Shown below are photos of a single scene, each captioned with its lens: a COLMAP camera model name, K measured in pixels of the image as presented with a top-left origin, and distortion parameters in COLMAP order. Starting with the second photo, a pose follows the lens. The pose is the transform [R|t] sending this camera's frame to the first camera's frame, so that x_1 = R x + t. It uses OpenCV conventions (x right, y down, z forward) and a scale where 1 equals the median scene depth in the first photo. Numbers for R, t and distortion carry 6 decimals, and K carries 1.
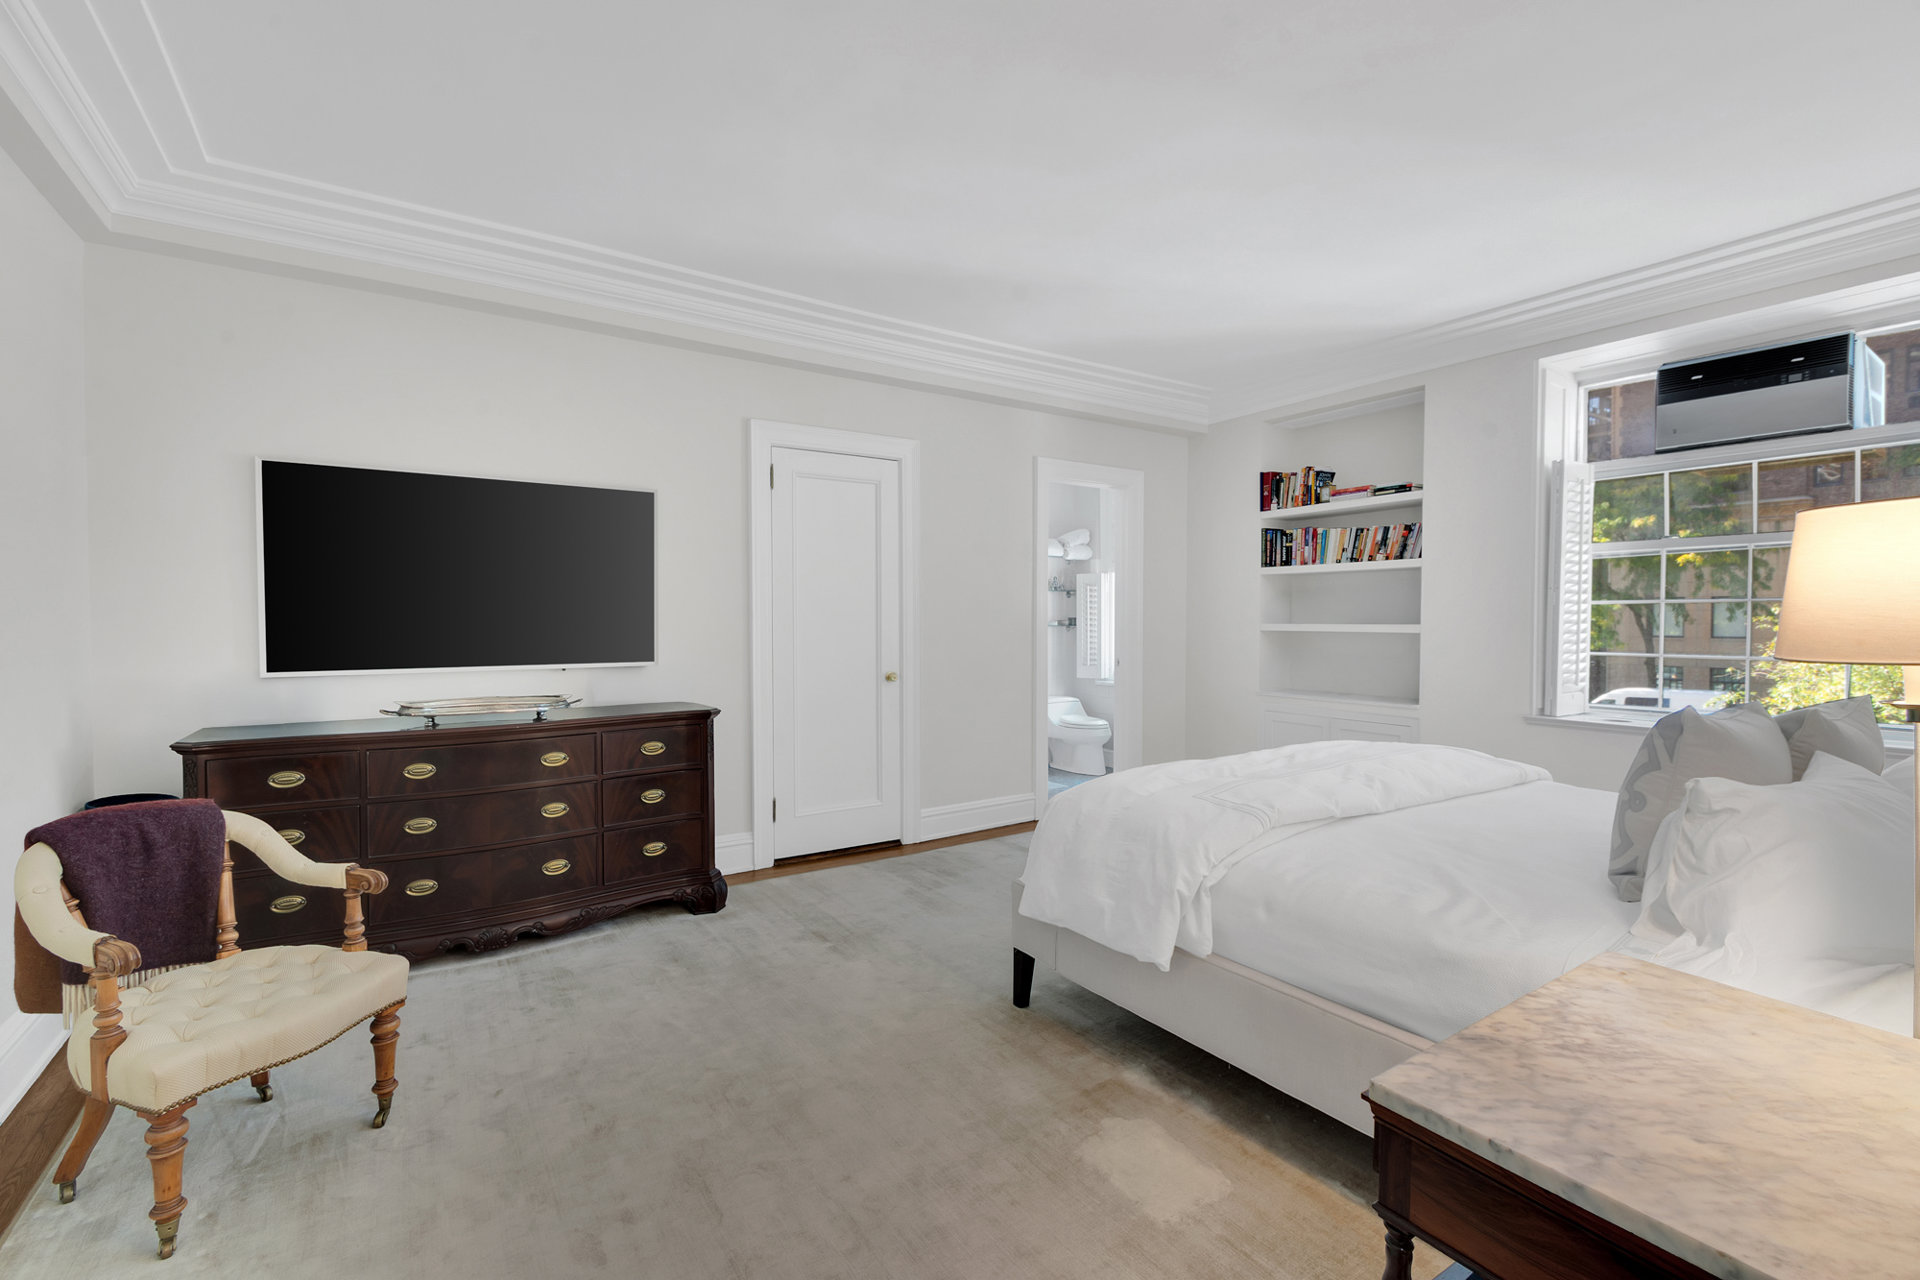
lens RADIAL K [[837.4, 0, 958.4], [0, 837.4, 638.2], [0, 0, 1]] dist [0.000792, -0.000464]
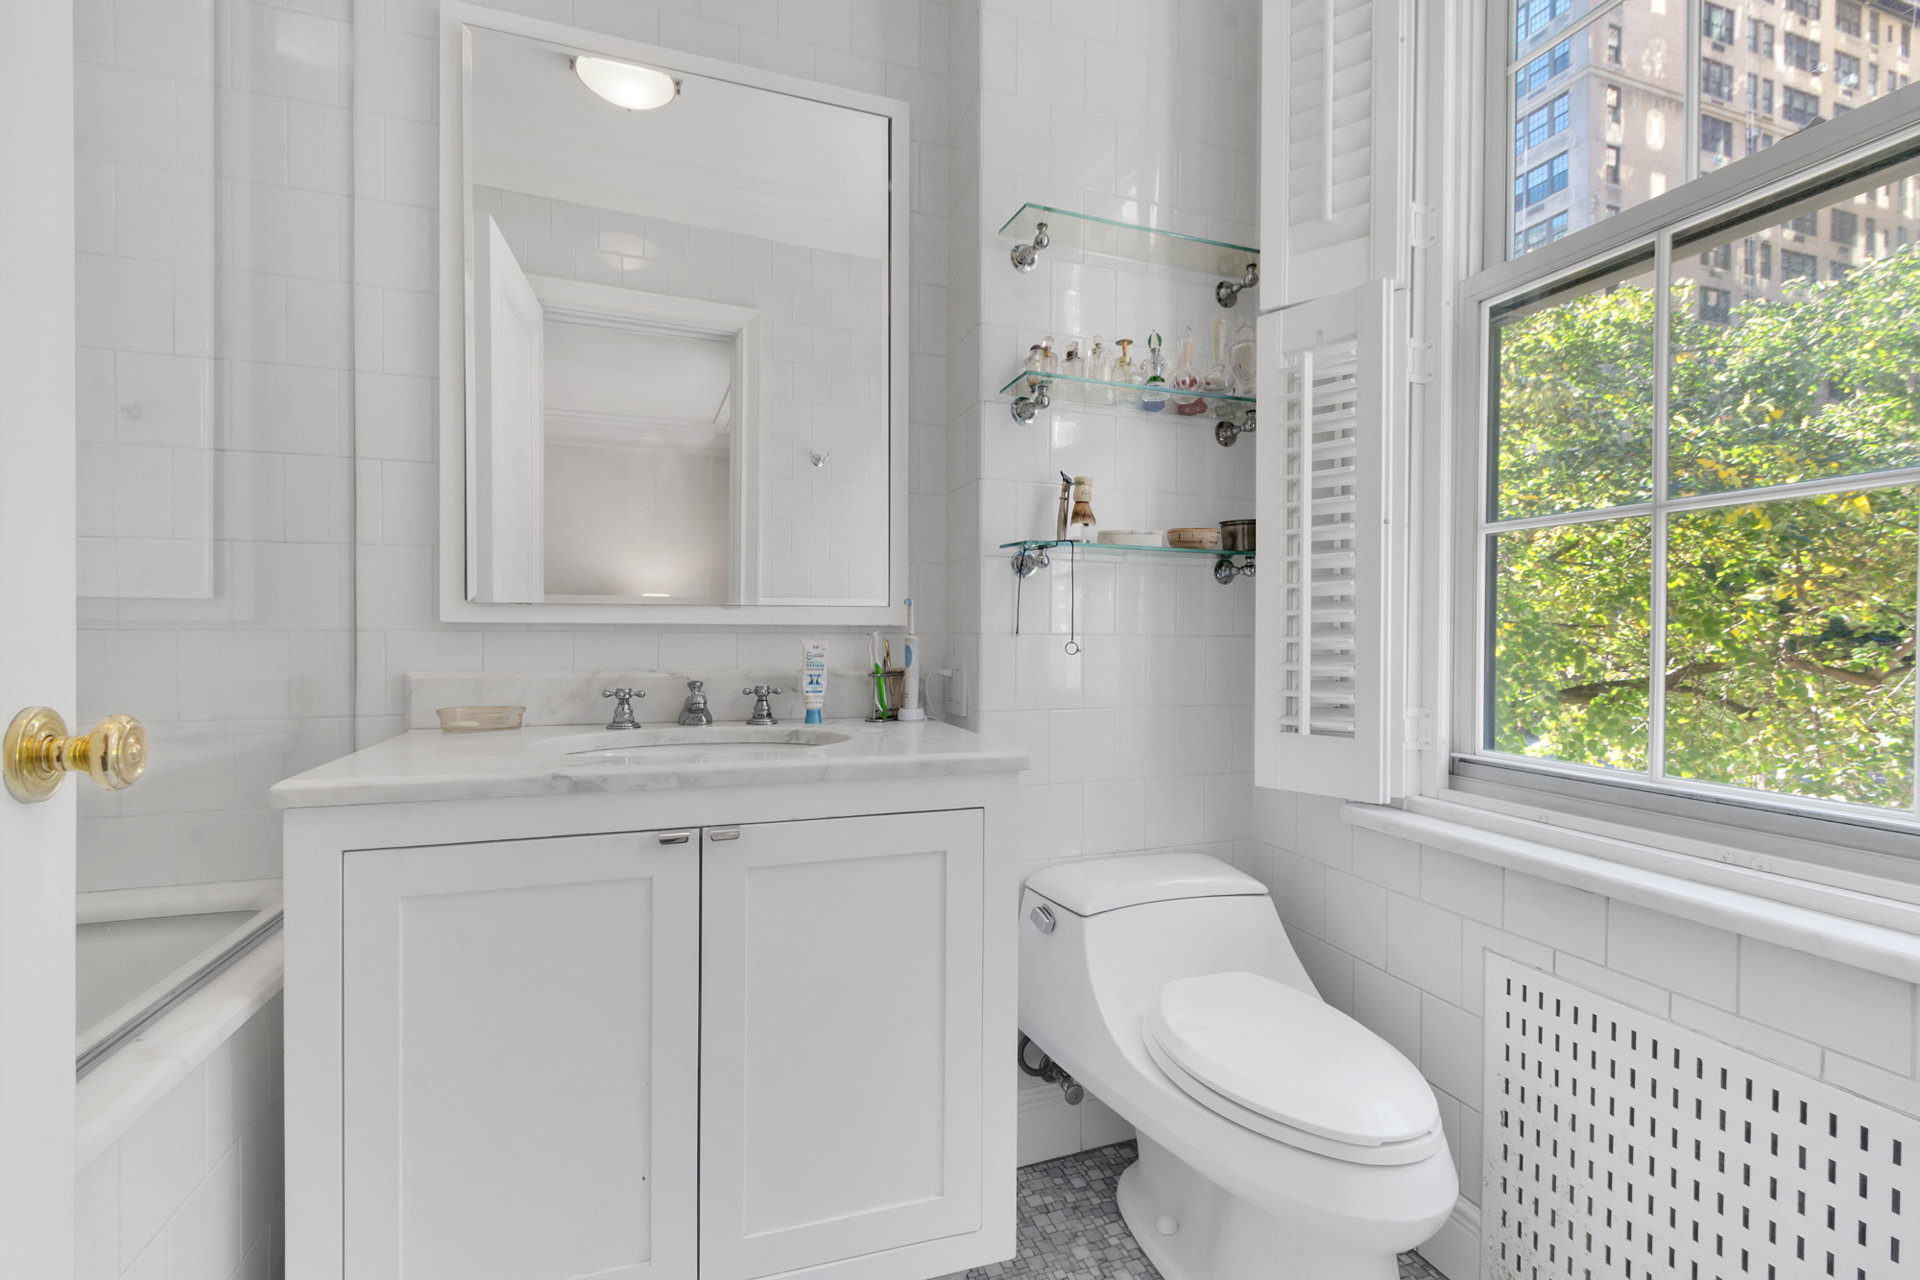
lens RADIAL K [[837.4, 0, 961.5], [0, 837.4, 642.5], [0, 0, 1]] dist [0.000792, -0.000464]
pose [[0.966223, 0.007588, -0.257597, 0.123811], [-0.015269, 0.999496, -0.027828, 0.016545], [0.257256, 0.030821, 0.965852, 0.770489]]
